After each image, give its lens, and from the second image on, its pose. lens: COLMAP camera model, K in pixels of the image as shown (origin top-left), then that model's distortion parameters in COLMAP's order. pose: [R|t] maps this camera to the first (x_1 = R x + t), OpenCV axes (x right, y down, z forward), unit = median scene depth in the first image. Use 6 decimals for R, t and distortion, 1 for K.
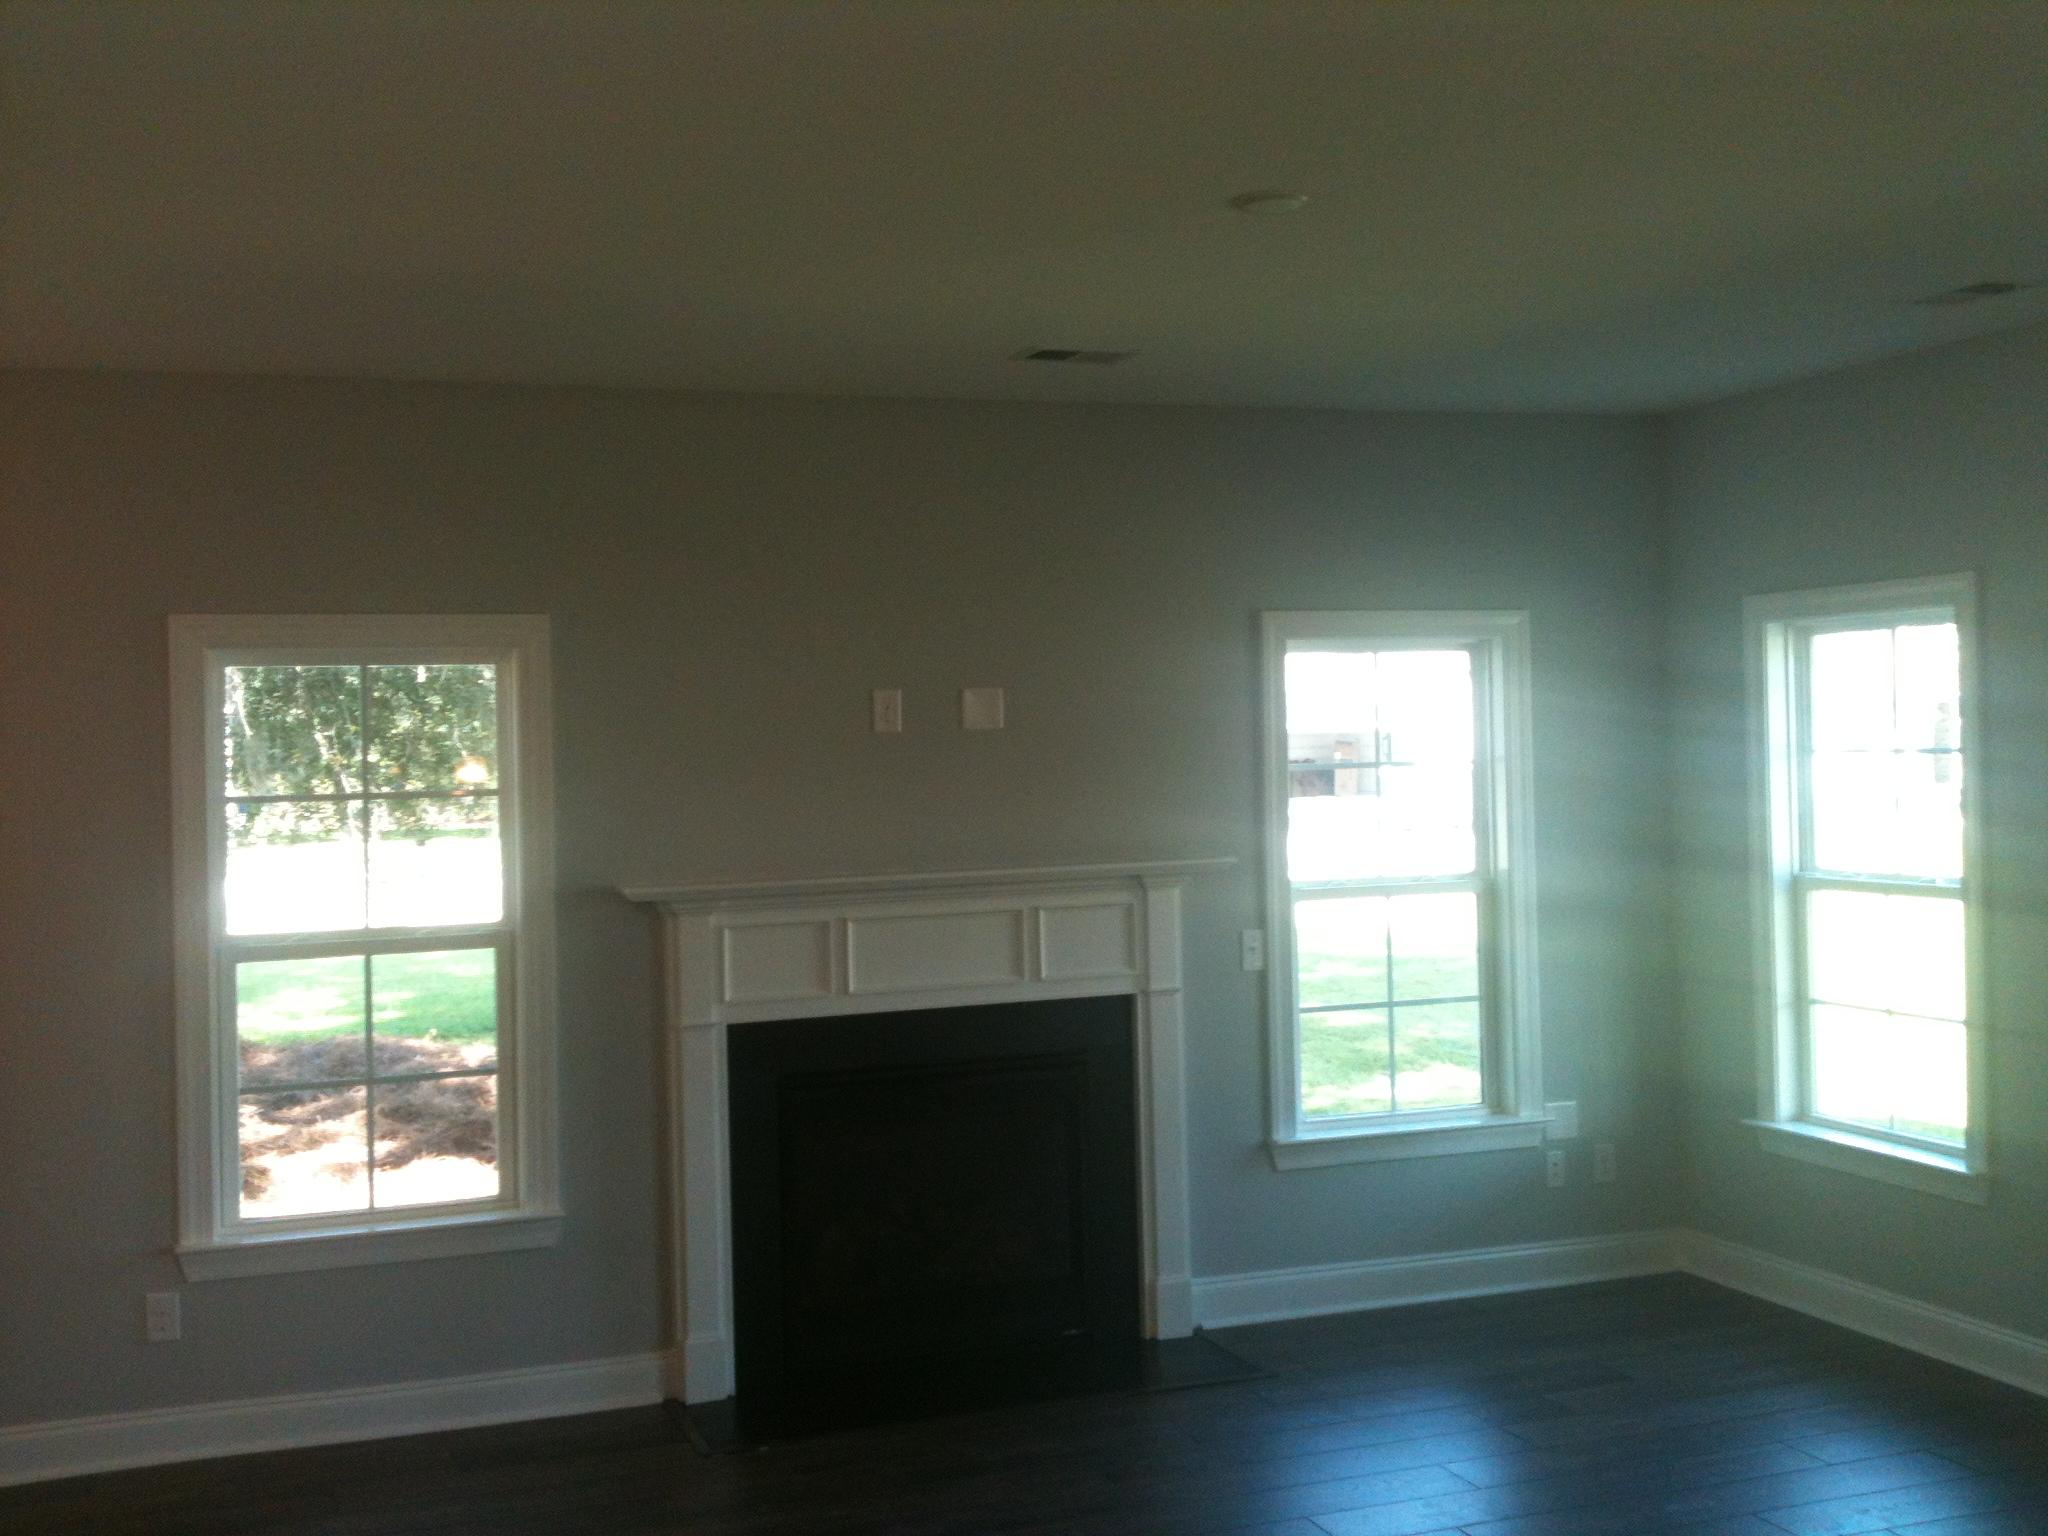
lens RADIAL K [[2176.2, 0, 1024.8], [0, 2176.2, 727.8], [0, 0, 1]] dist [0.098483, 0.004273]
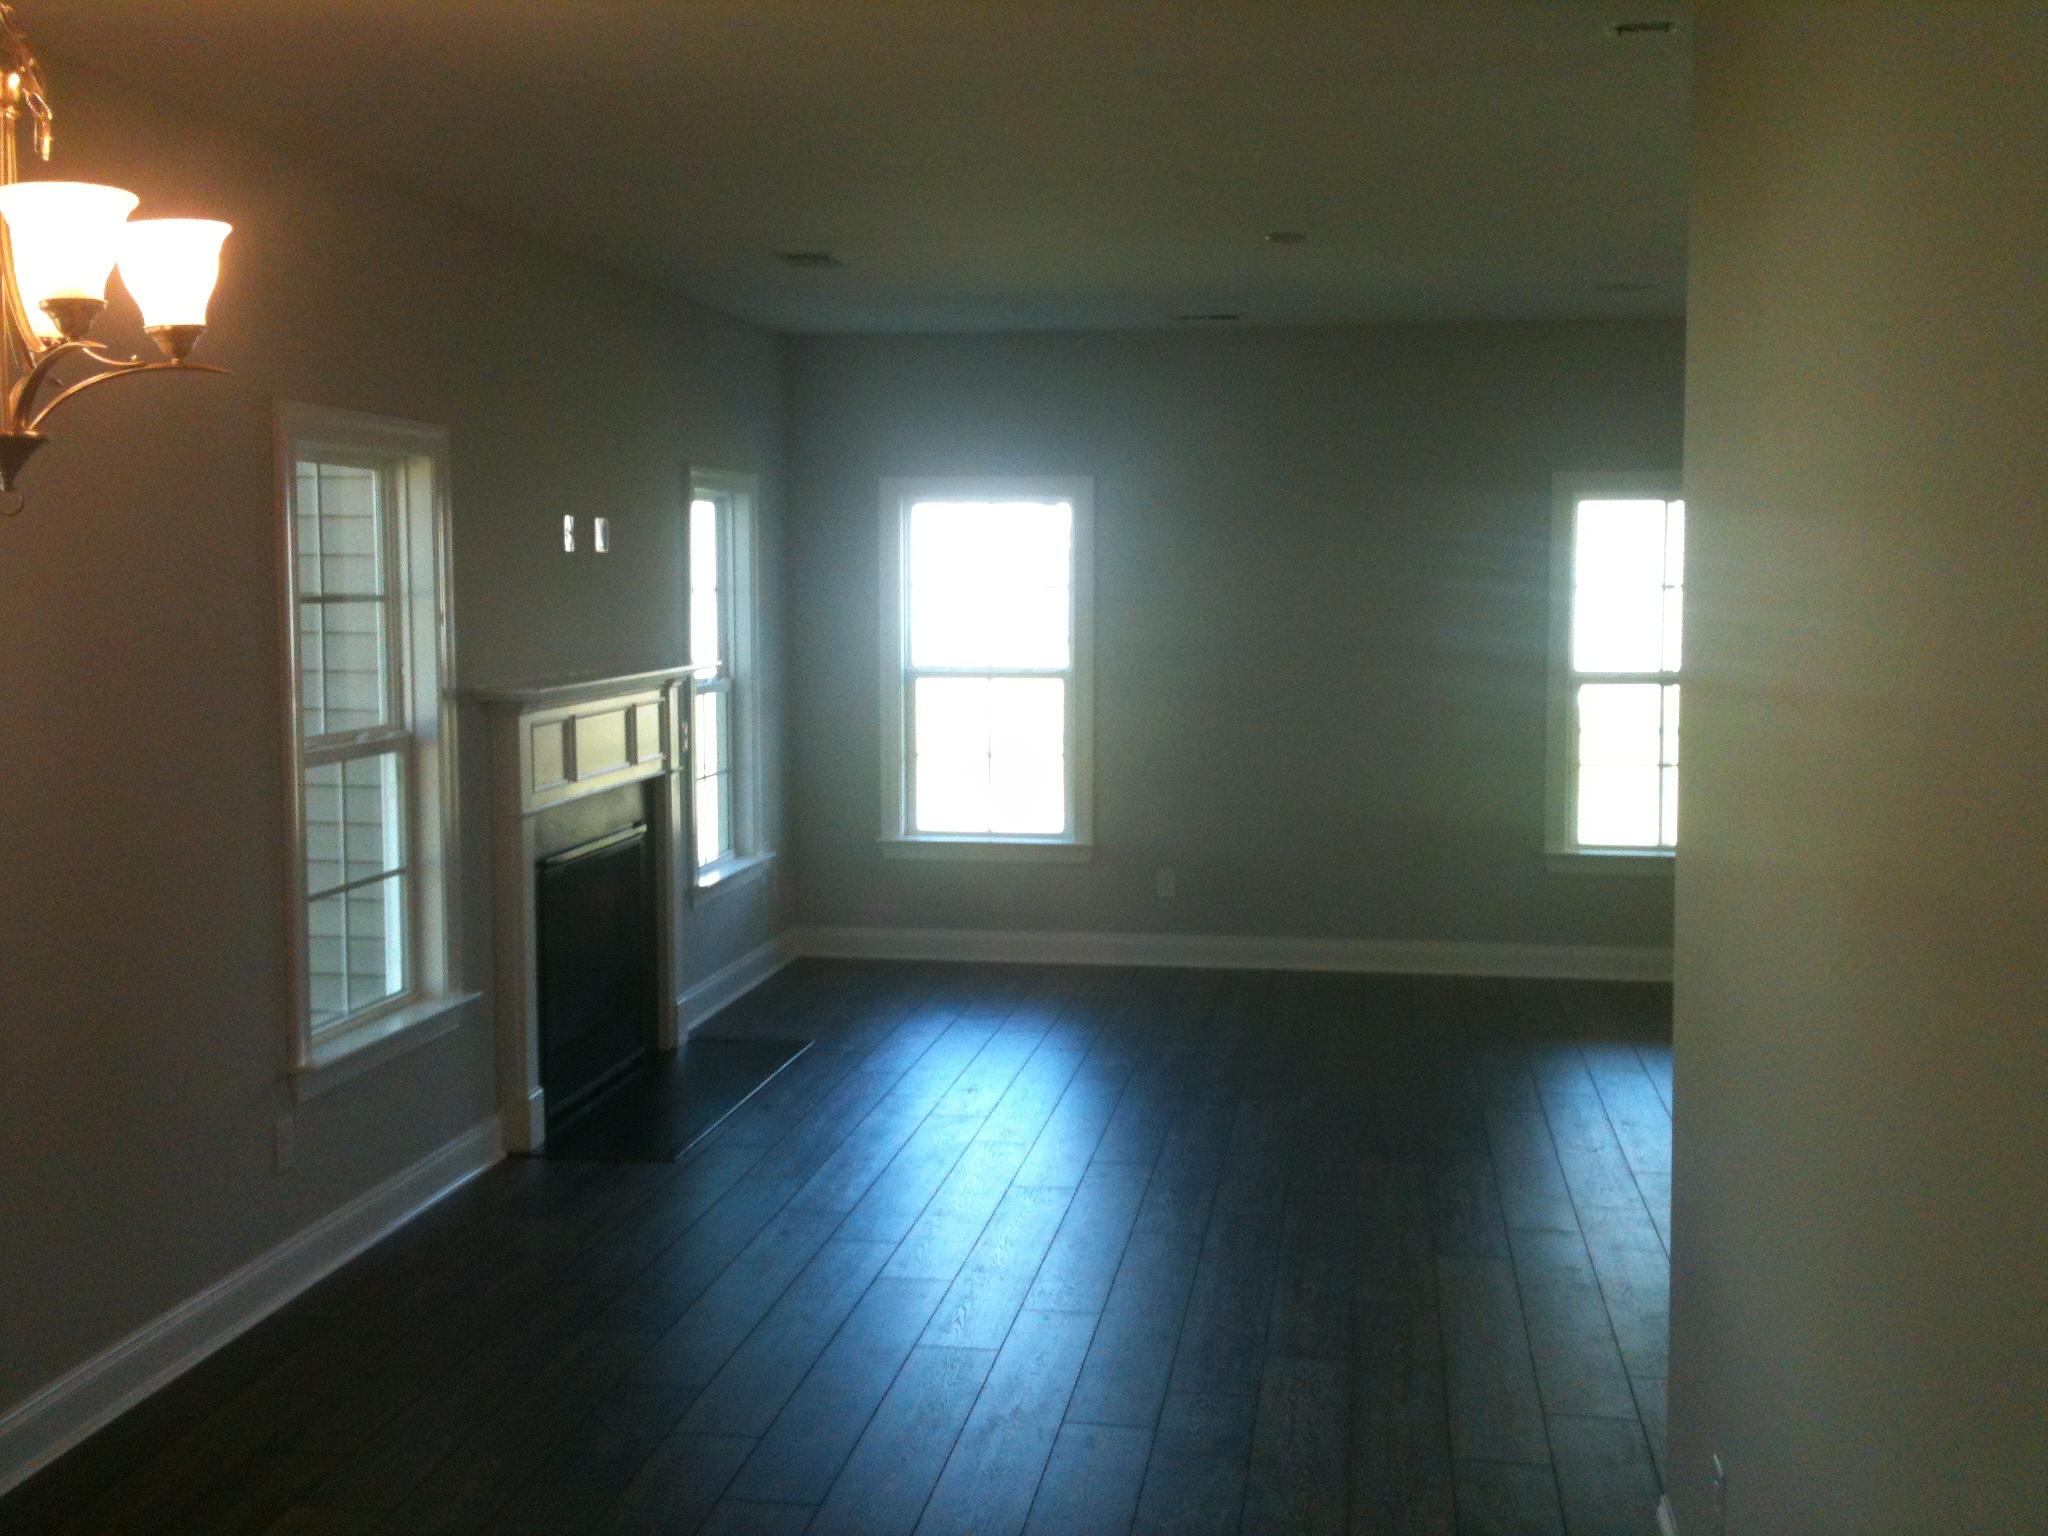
lens RADIAL K [[2176.2, 0, 1024.8], [0, 2176.2, 727.8], [0, 0, 1]] dist [0.098483, 0.004273]
pose [[0.489568, -0.036778, 0.871189, -0.923812], [-0.029628, 0.997832, 0.058774, 0.019679], [-0.871462, -0.054586, 0.487417, 0.239554]]
